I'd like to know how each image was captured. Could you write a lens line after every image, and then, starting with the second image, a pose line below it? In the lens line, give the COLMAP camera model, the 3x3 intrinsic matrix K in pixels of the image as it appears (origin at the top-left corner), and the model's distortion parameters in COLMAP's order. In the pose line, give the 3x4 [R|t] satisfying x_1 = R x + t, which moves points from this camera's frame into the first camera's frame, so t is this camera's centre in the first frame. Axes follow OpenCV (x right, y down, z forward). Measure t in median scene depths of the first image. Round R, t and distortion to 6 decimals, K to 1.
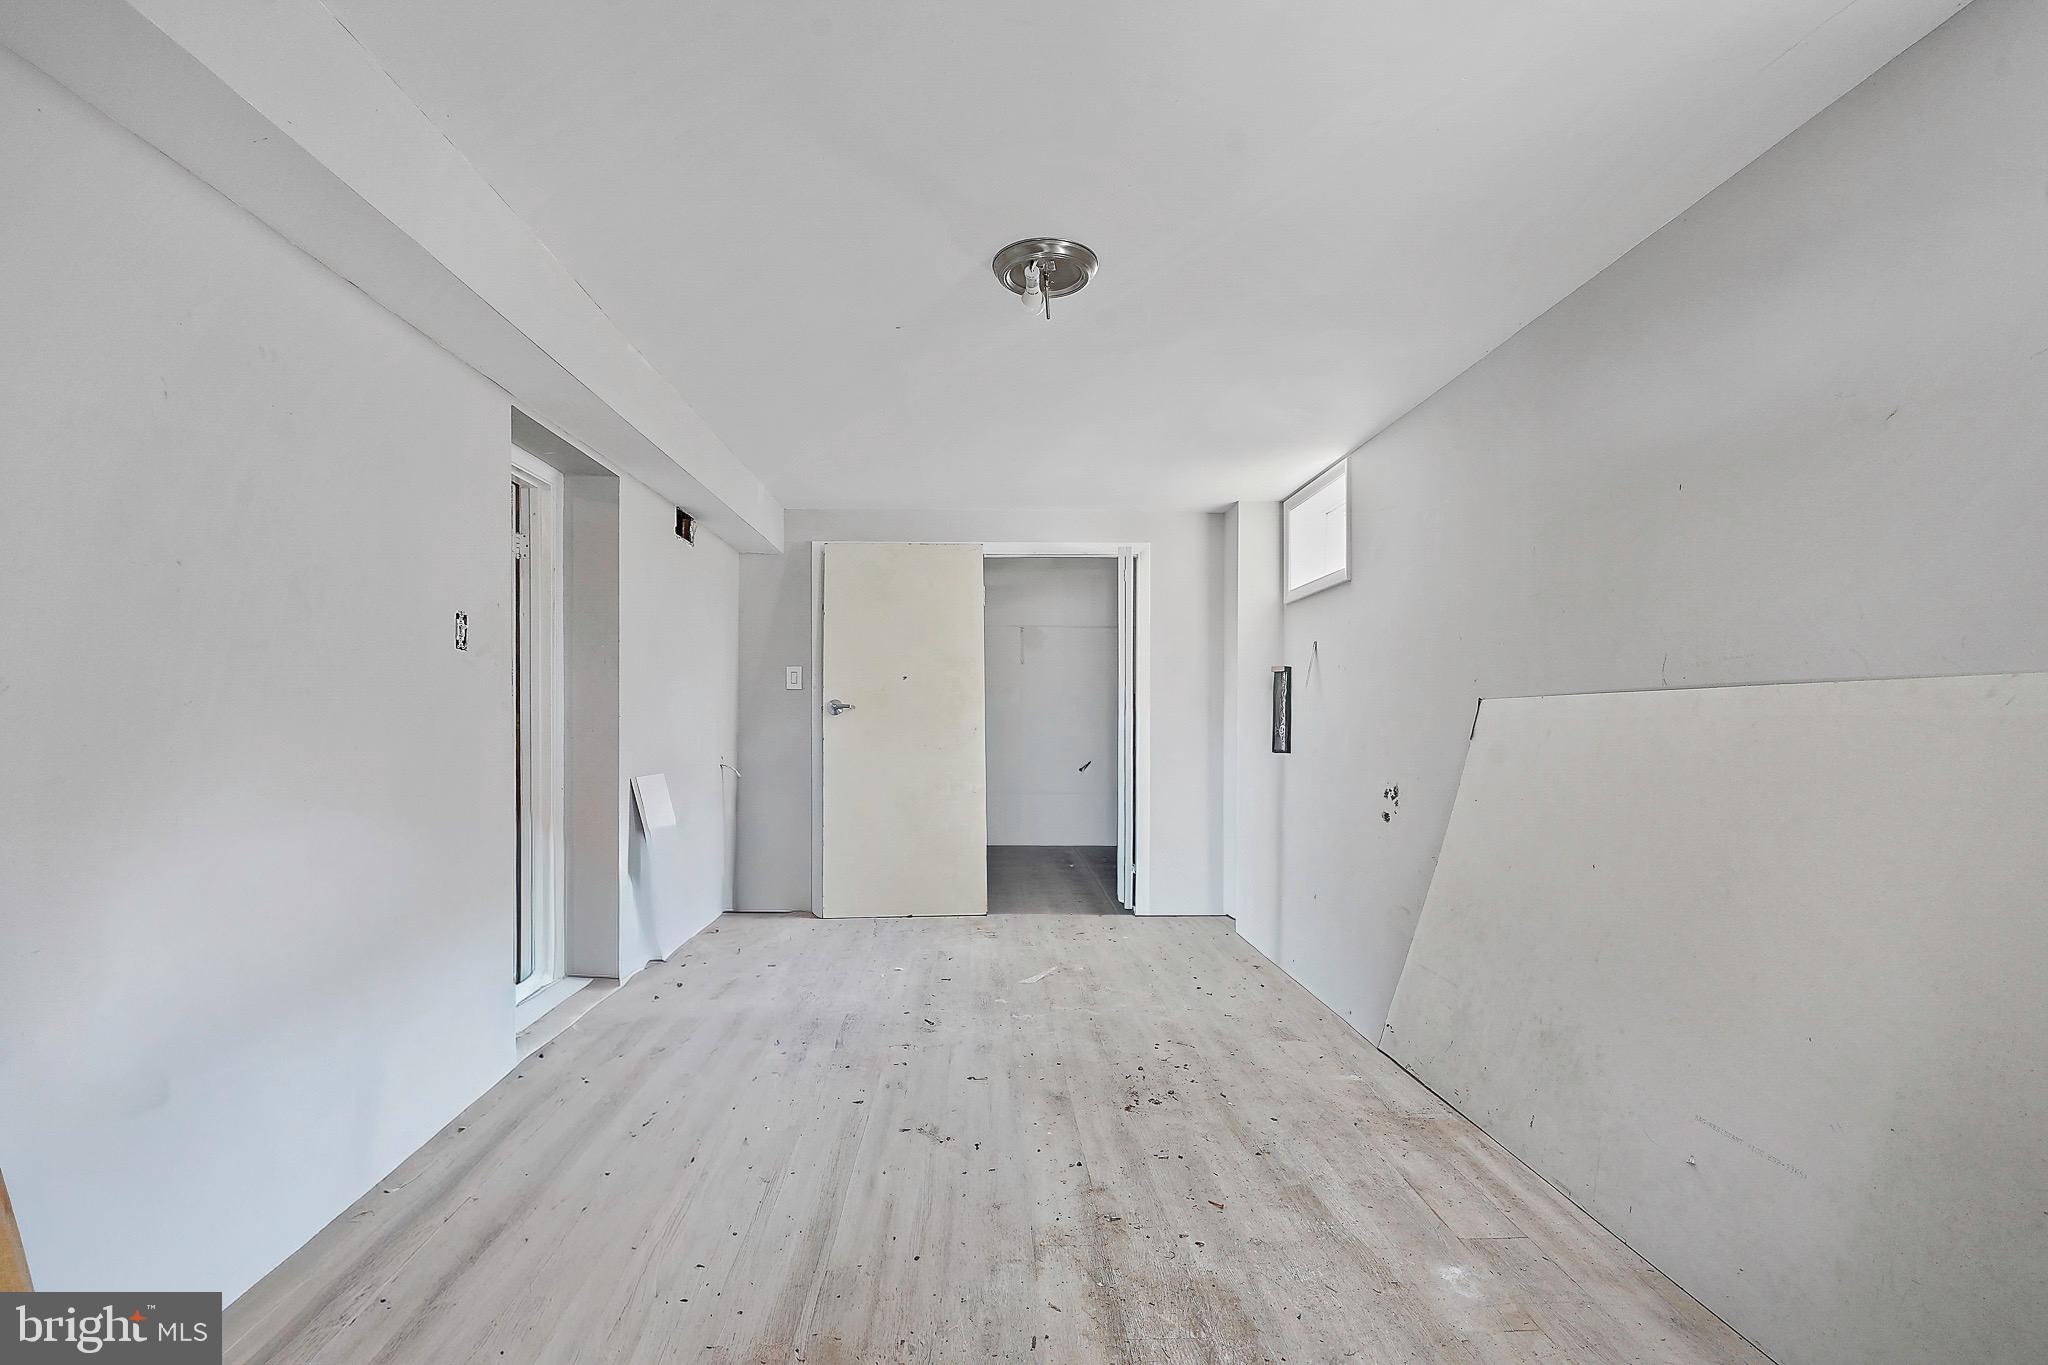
lens RADIAL K [[950.5, 0, 1022.6], [0, 950.5, 694.0], [0, 0, 1]] dist [-0.016386, -0.000317]
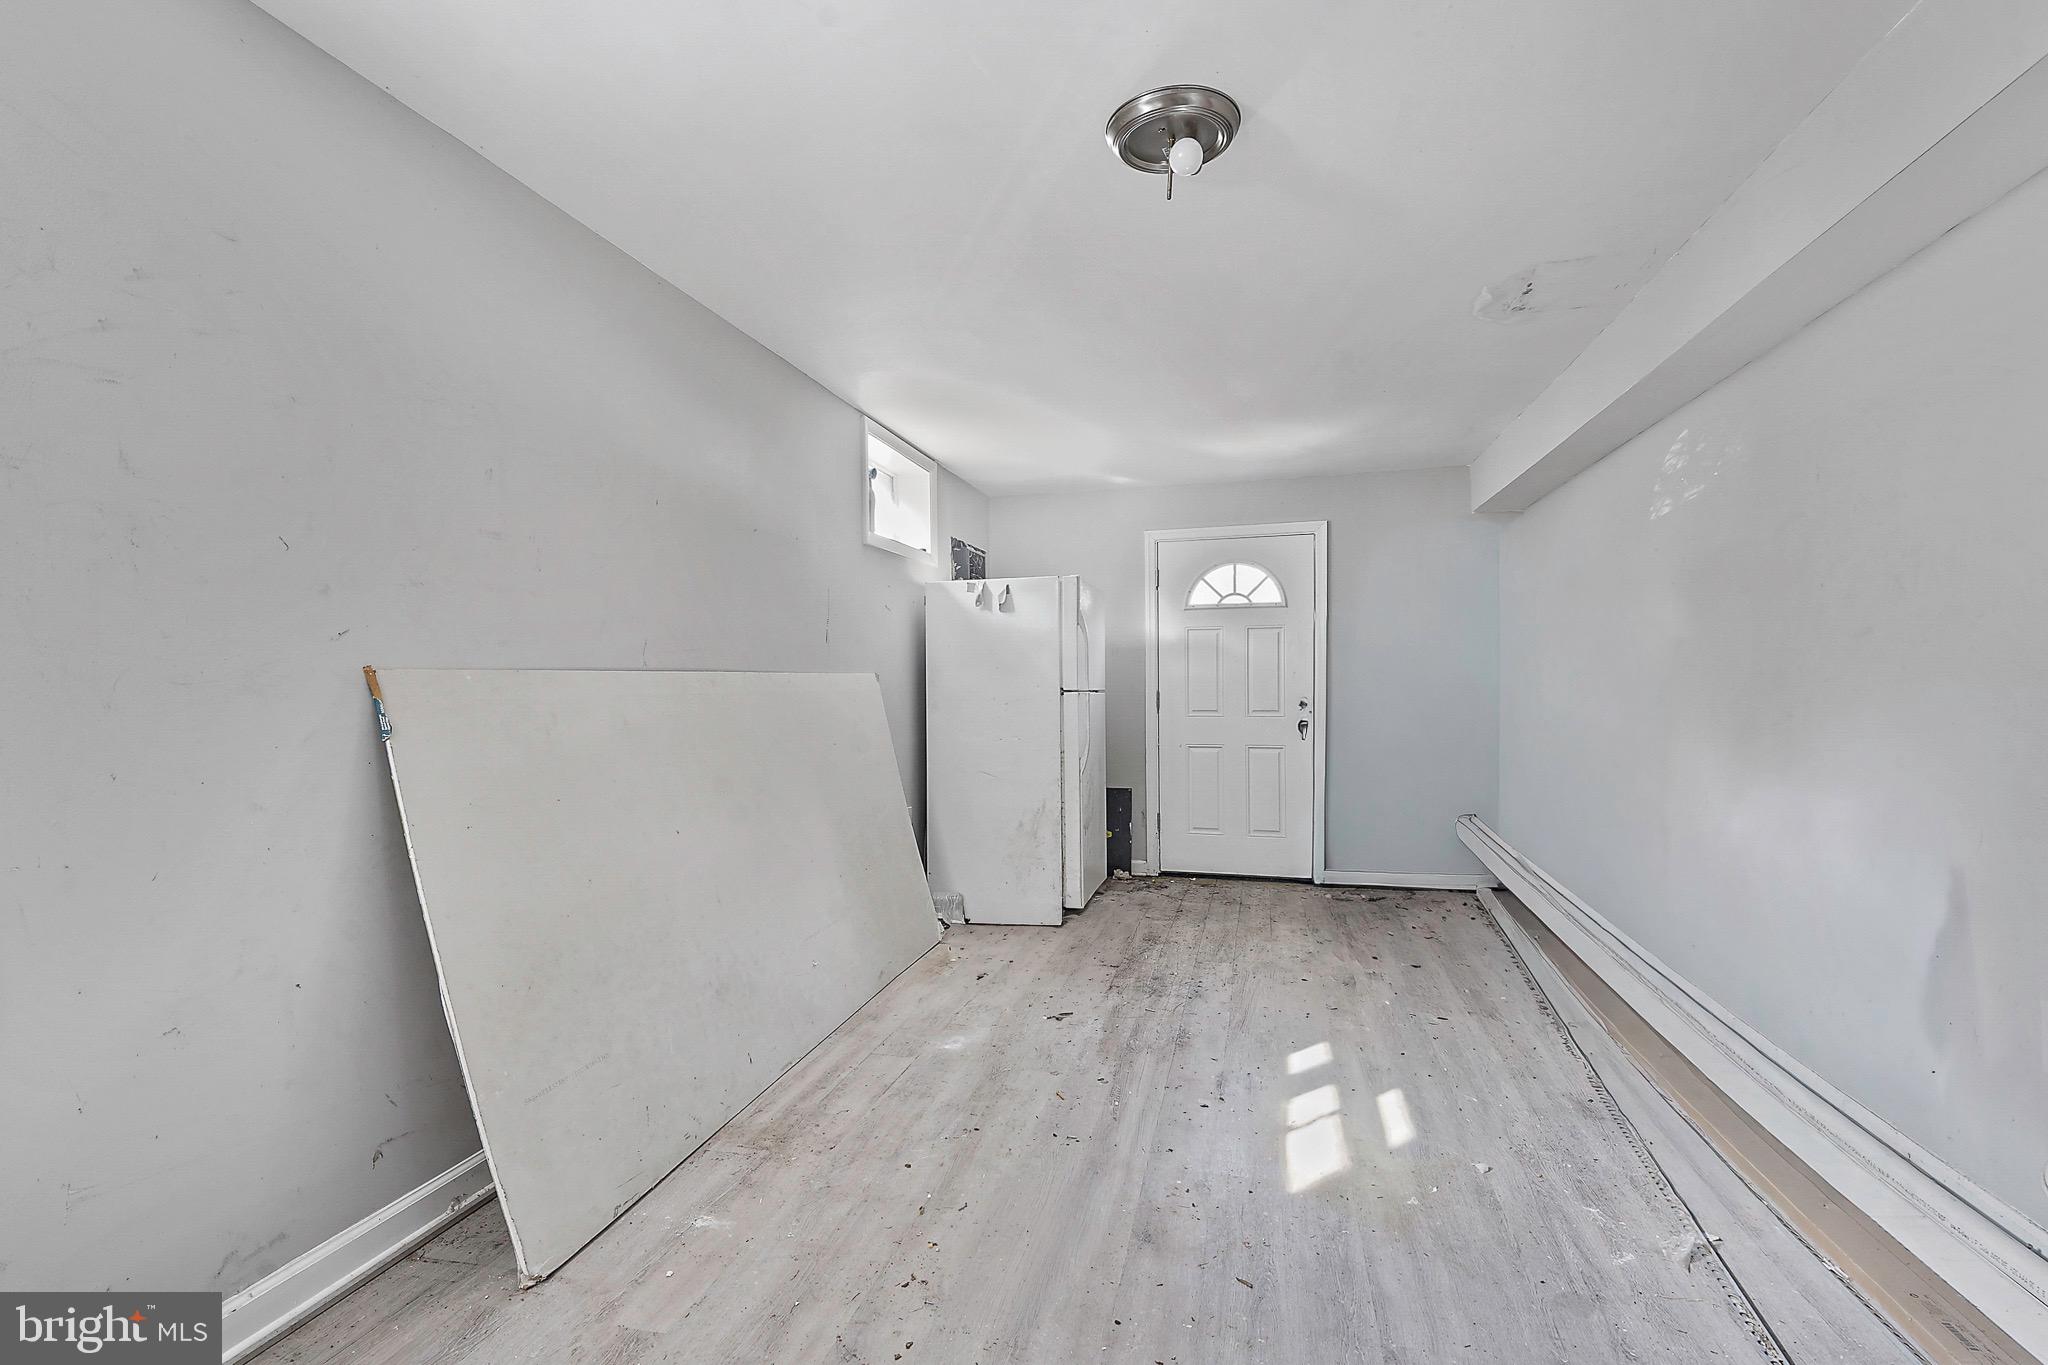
lens RADIAL K [[950.5, 0, 1022.7], [0, 950.5, 686.6], [0, 0, 1]] dist [-0.016386, -0.000317]
pose [[-0.957621, 0.009780, 0.287865, -0.088890], [0.006277, 0.999895, -0.013092, 0.032103], [-0.287963, -0.010730, -0.957581, 1.931786]]
